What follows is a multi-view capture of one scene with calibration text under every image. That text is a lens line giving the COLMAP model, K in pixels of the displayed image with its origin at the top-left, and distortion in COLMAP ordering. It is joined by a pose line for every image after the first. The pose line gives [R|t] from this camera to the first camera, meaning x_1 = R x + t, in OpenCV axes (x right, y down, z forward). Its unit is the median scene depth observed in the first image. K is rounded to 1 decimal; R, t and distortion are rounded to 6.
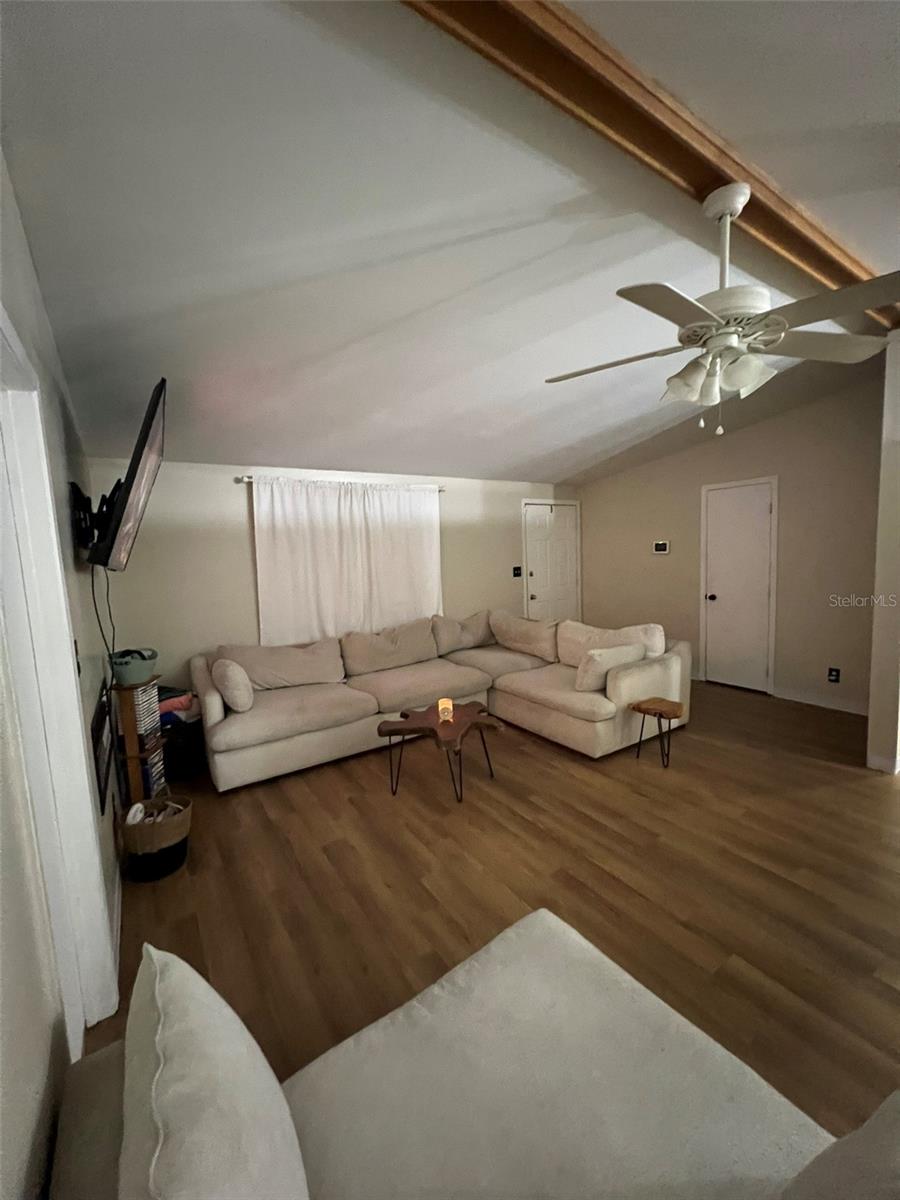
lens RADIAL K [[479.2, 0, 452.2], [0, 479.2, 600.0], [0, 0, 1]] dist [-0.002036, 0.000574]
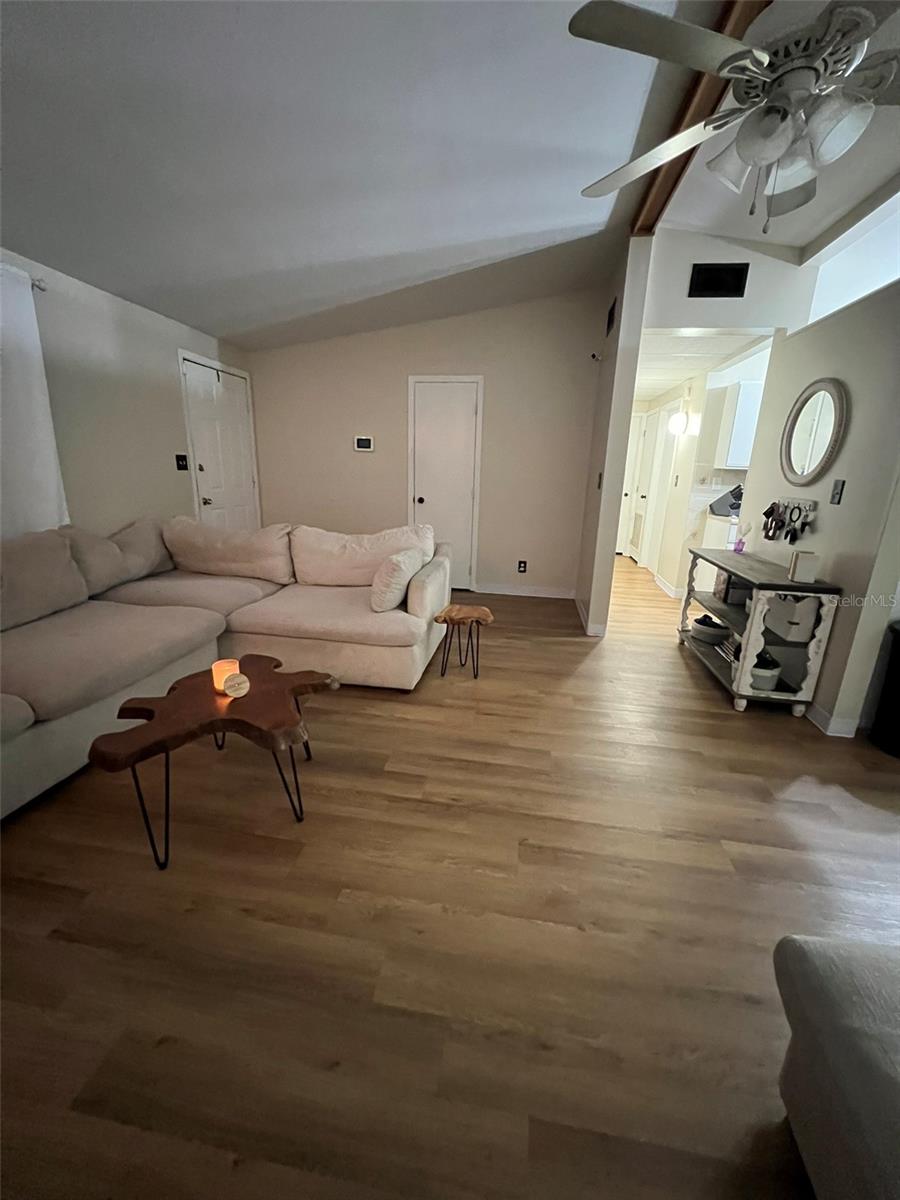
lens RADIAL K [[479.2, 0, 452.2], [0, 479.2, 600.0], [0, 0, 1]] dist [-0.002036, 0.000574]
pose [[0.675537, -0.137148, 0.724459, -0.225172], [0.020473, 0.985659, 0.167505, 0.050134], [-0.737042, -0.098324, 0.668657, 0.441048]]
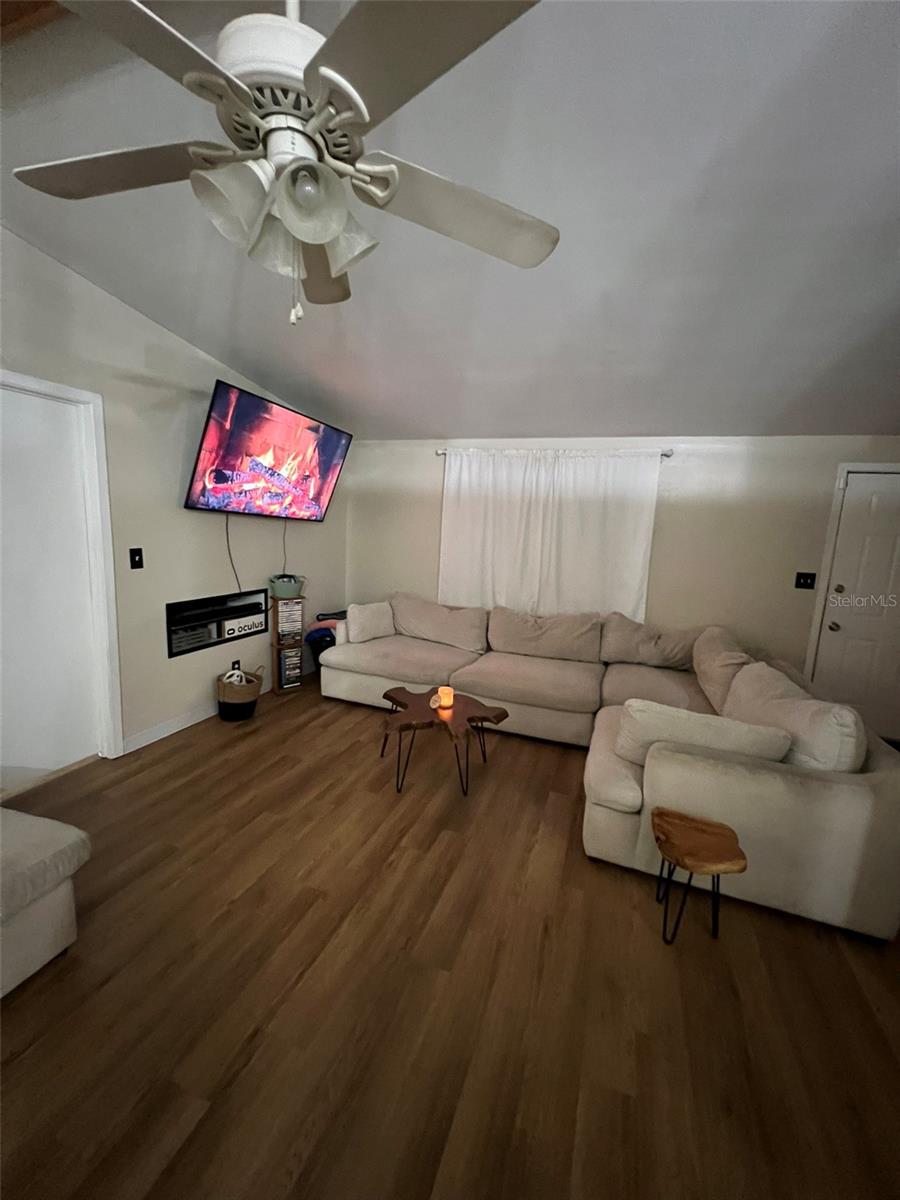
lens RADIAL K [[479.2, 0, 452.2], [0, 479.2, 600.0], [0, 0, 1]] dist [-0.002036, 0.000574]
pose [[0.587014, 0.193176, -0.786192, 0.659882], [-0.160774, 0.979589, 0.120653, -0.063539], [0.793452, 0.055574, 0.606090, 0.449931]]
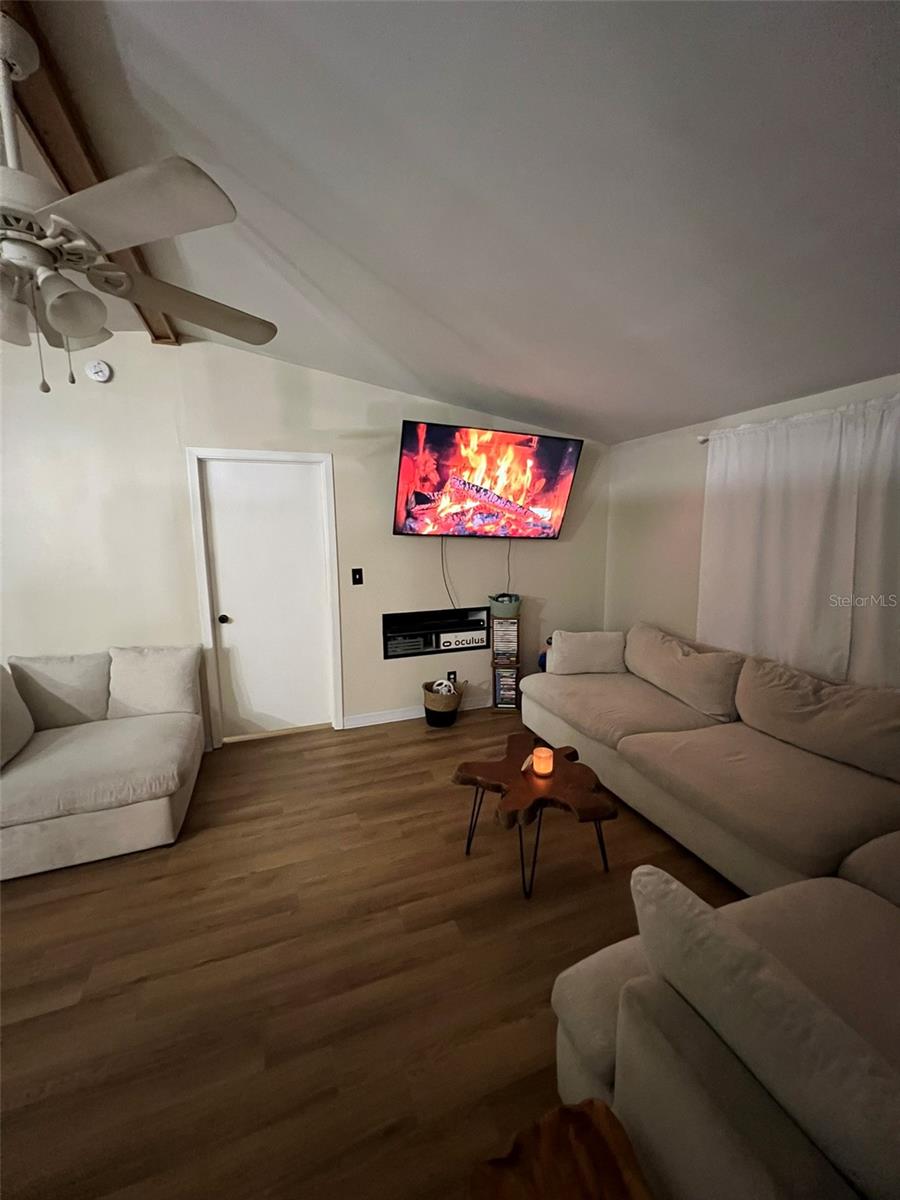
lens RADIAL K [[479.2, 0, 452.2], [0, 479.2, 600.0], [0, 0, 1]] dist [-0.002036, 0.000574]
pose [[-0.221106, 0.181805, -0.958154, 0.636729], [-0.089615, 0.974526, 0.205591, -0.135189], [0.971124, 0.131322, -0.199181, 0.970319]]
